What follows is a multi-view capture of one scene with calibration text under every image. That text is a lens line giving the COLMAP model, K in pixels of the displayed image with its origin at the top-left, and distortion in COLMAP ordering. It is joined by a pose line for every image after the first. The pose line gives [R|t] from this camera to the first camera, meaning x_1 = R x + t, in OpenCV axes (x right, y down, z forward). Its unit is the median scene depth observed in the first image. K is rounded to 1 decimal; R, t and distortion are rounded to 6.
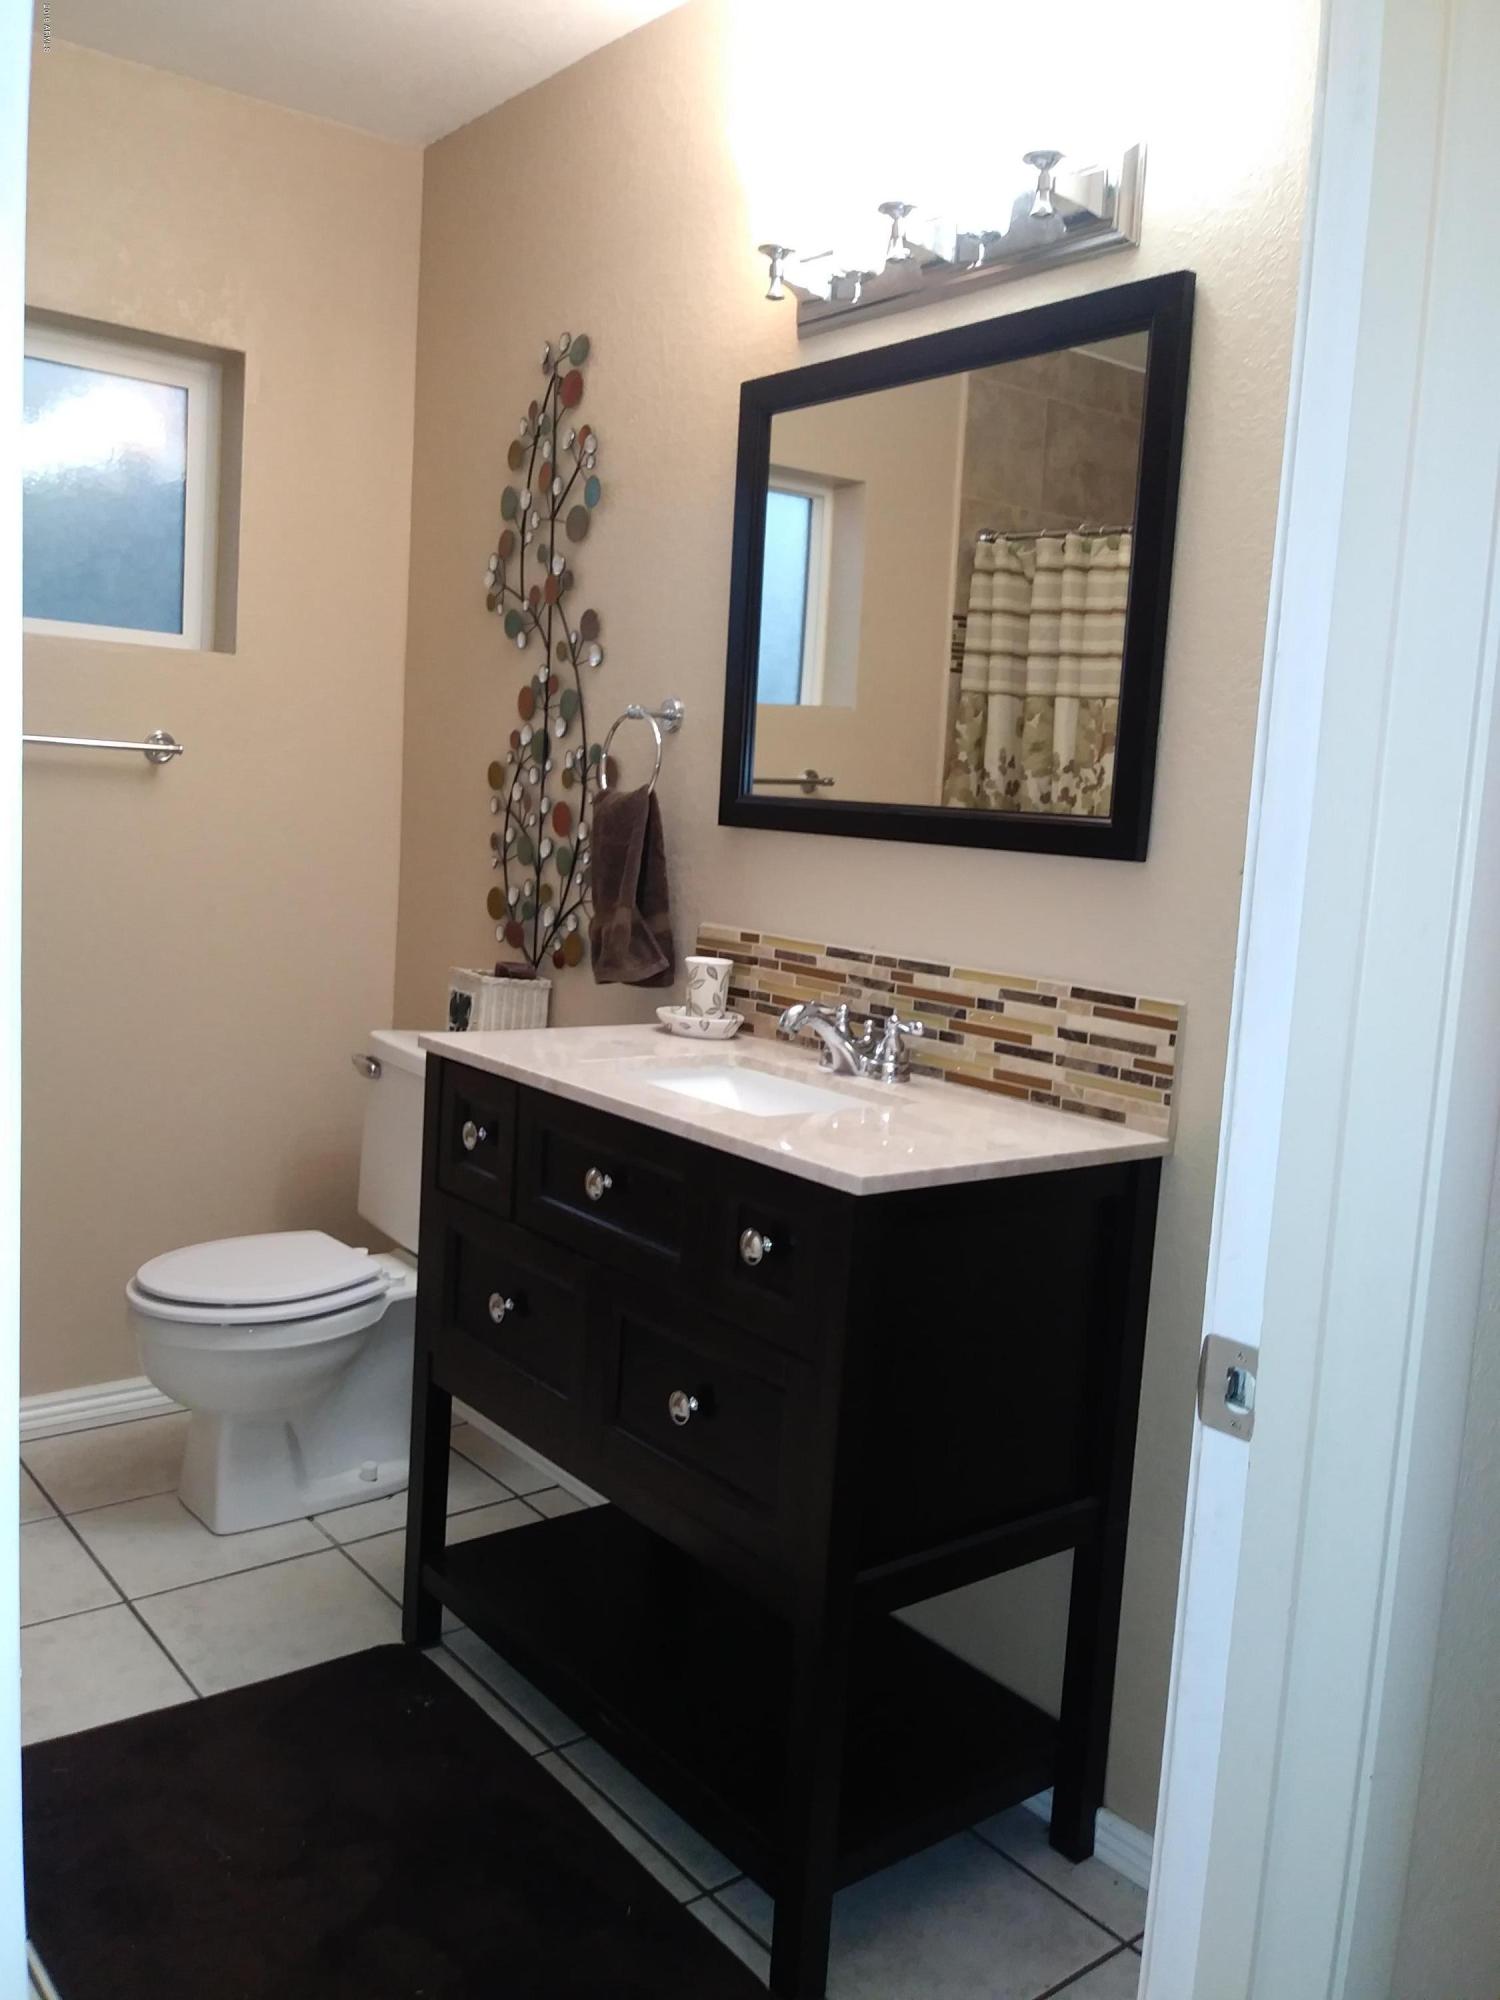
lens RADIAL K [[1614.6, 0, 738.6], [0, 1614.6, 994.1], [0, 0, 1]] dist [0.043575, -0.074133]
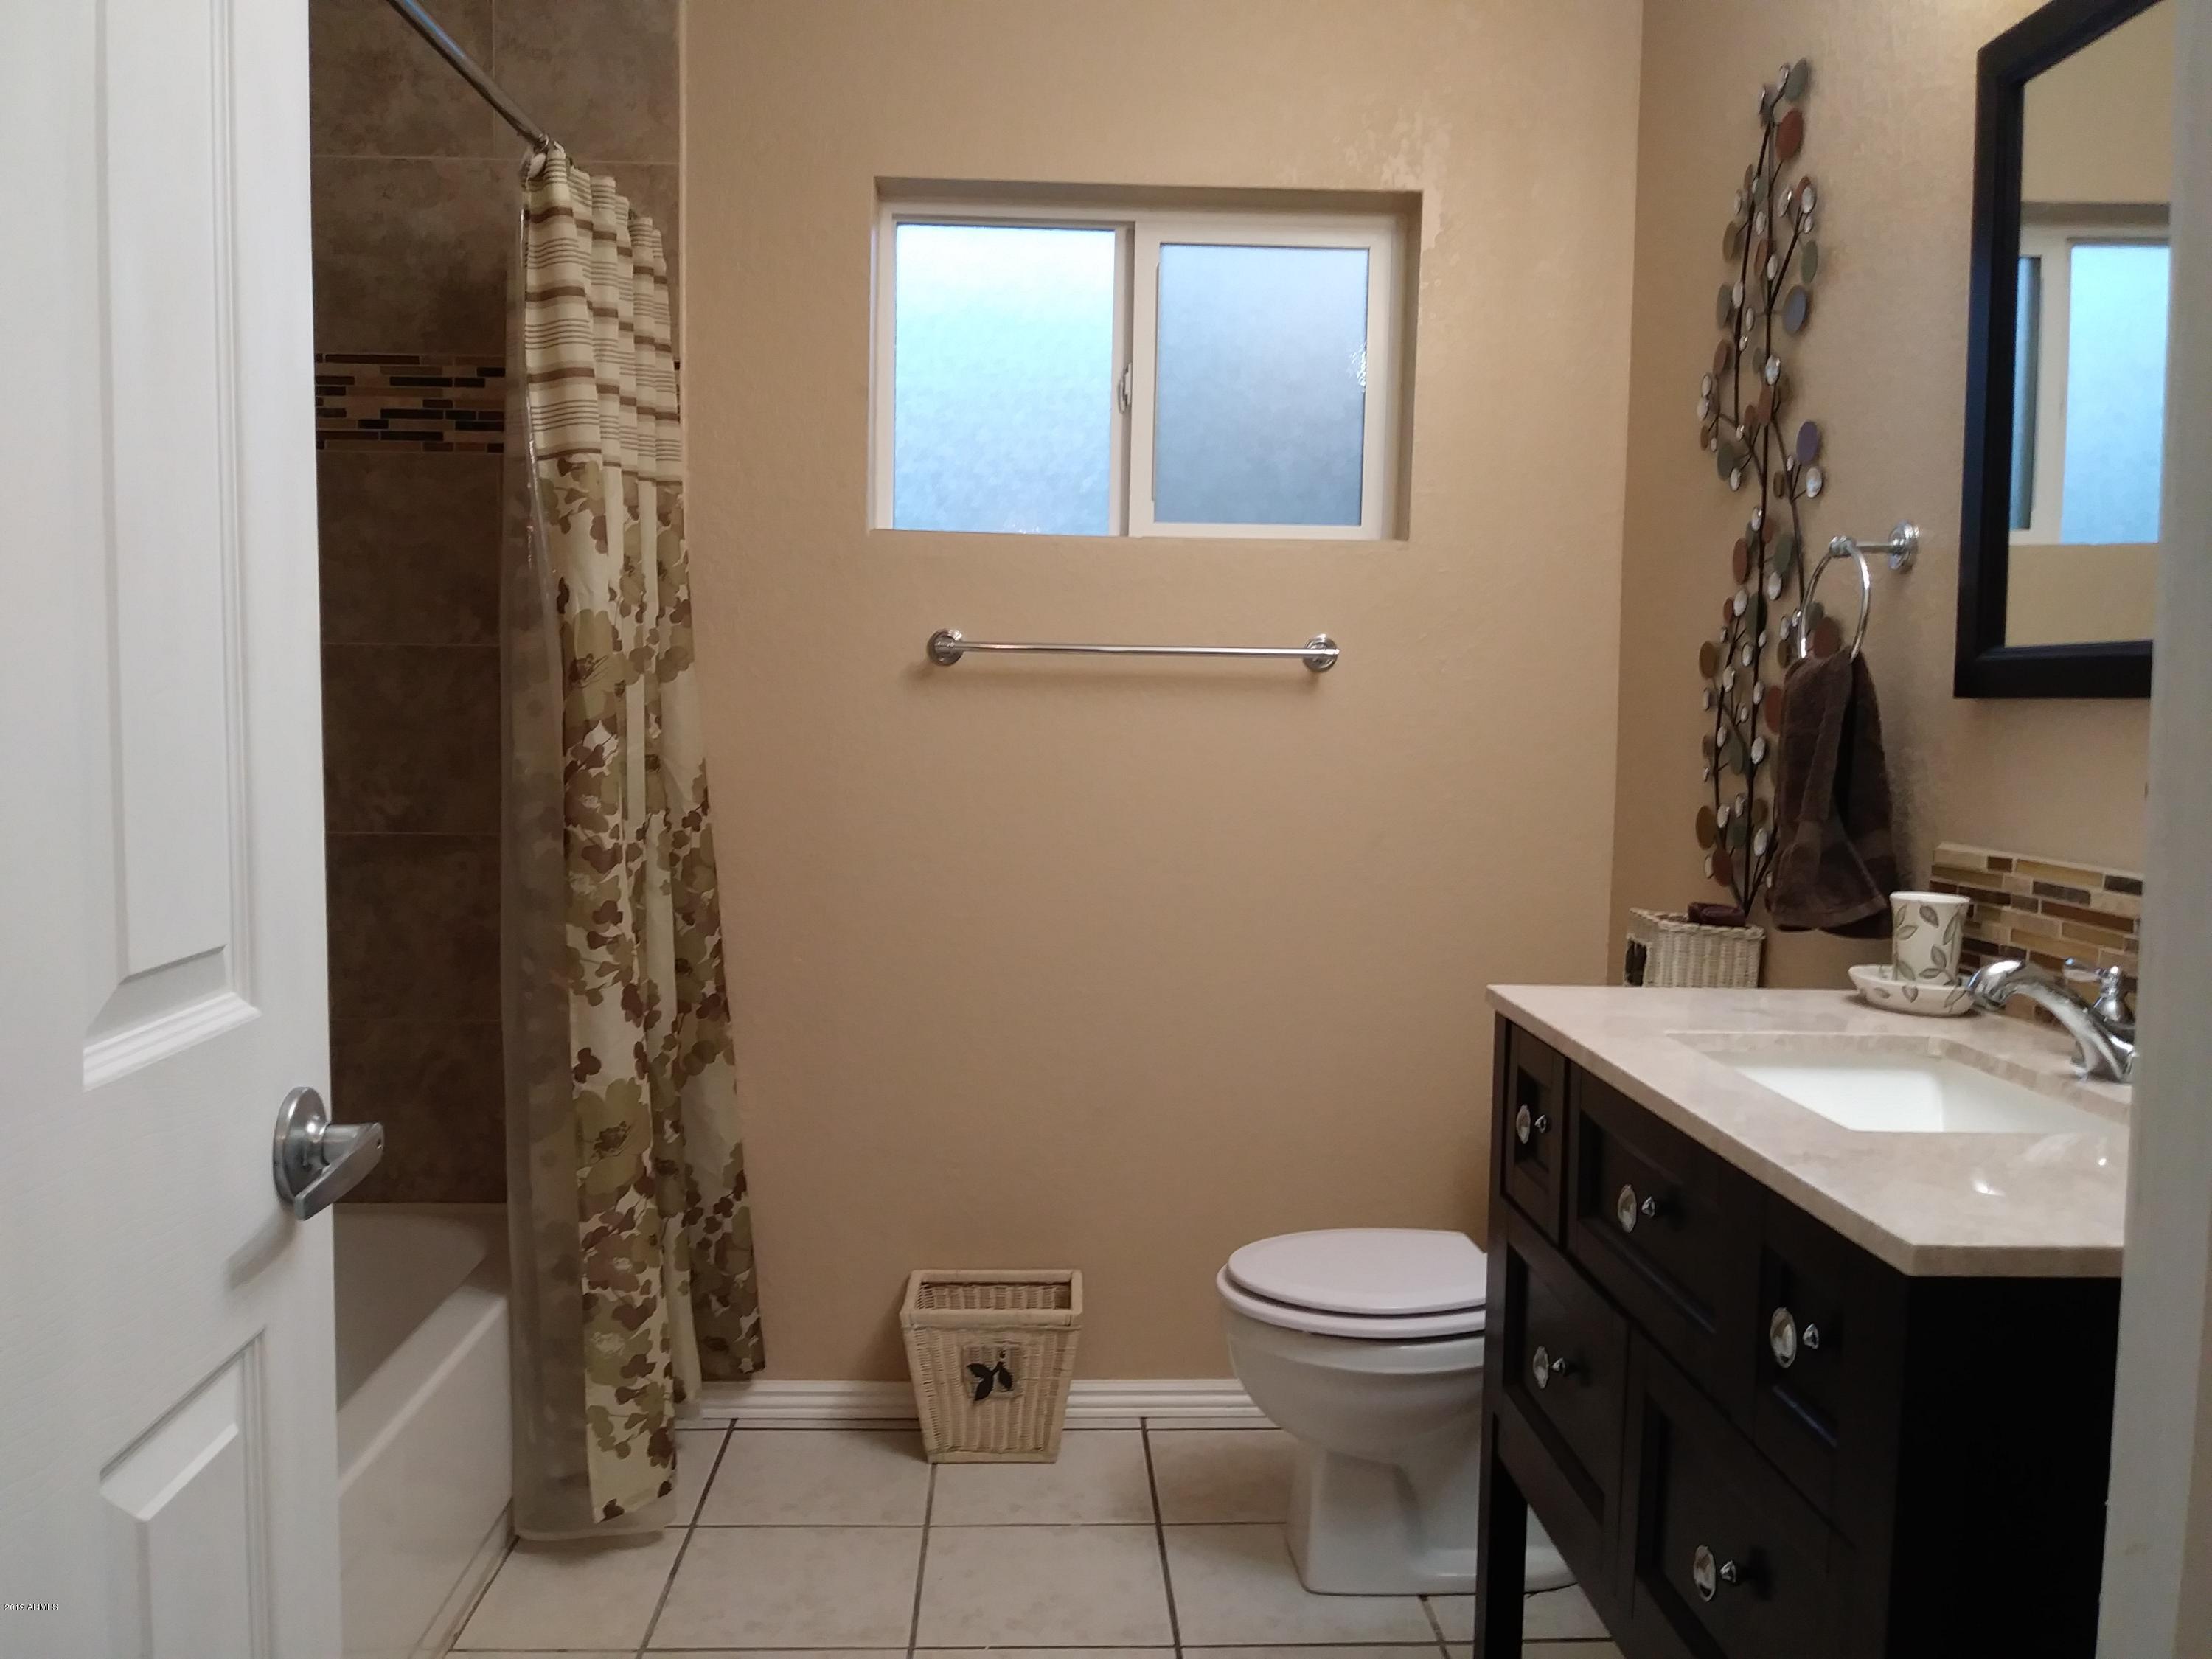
lens RADIAL K [[1785.8, 0, 1088.8], [0, 1785.8, 837.3], [0, 0, 1]] dist [0.043575, -0.074133]
pose [[0.811395, -0.004792, -0.584479, 0.117953], [-0.036299, 0.997623, -0.058572, 0.009329], [0.583371, 0.068741, 0.809292, 0.166468]]
